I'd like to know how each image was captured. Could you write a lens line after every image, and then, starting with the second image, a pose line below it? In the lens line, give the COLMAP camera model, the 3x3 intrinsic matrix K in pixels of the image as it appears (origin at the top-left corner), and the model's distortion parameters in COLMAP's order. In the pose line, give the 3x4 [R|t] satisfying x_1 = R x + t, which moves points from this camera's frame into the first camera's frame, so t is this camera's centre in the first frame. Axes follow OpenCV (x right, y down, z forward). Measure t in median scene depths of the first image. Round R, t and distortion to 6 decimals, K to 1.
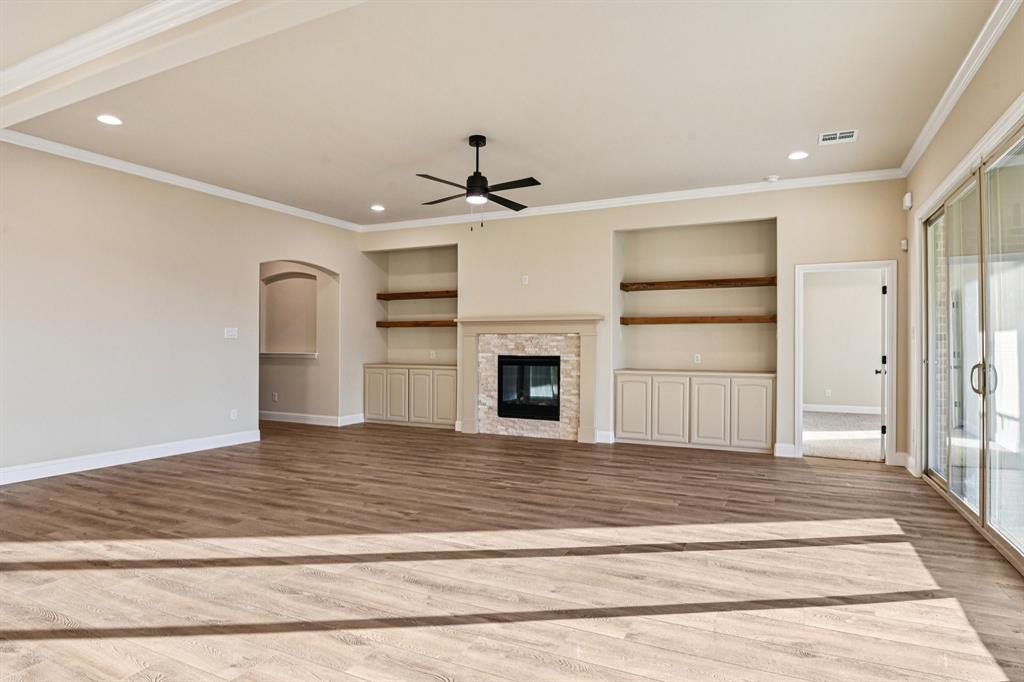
lens RADIAL K [[579.0, 0, 515.7], [0, 579.0, 345.2], [0, 0, 1]] dist [-0.004555, -0.000651]
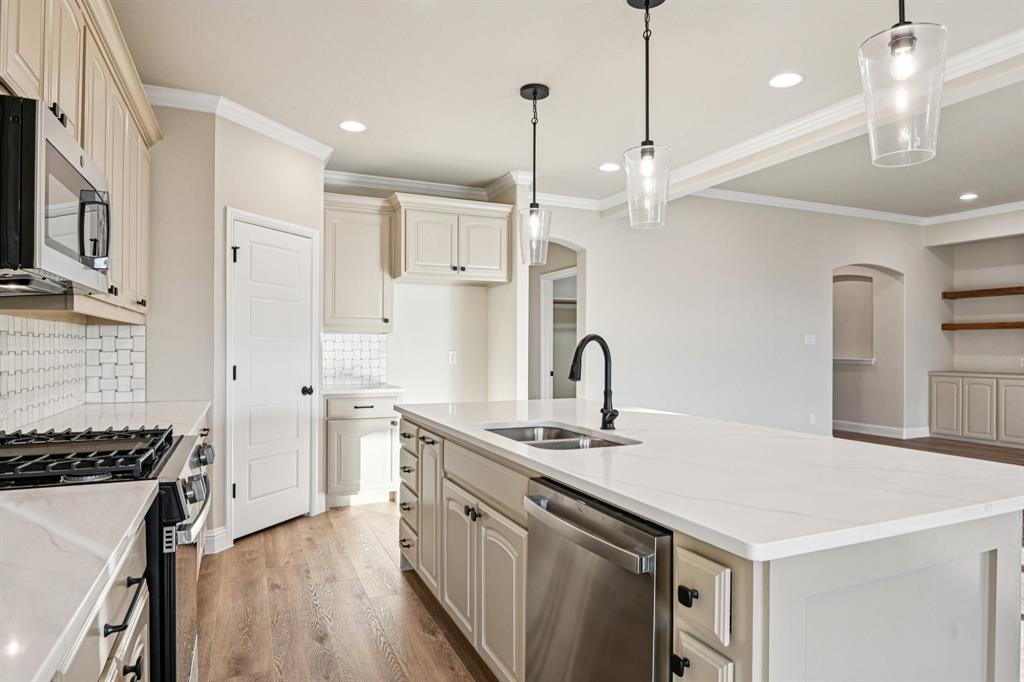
lens RADIAL K [[602.5, 0, 517.1], [0, 602.5, 343.6], [0, 0, 1]] dist [-0.001555, -0.024990]
pose [[0.762583, -0.007054, -0.646852, -0.175200], [0.002804, 0.999967, -0.007598, -0.006688], [0.646884, 0.003981, 0.762578, -0.140044]]
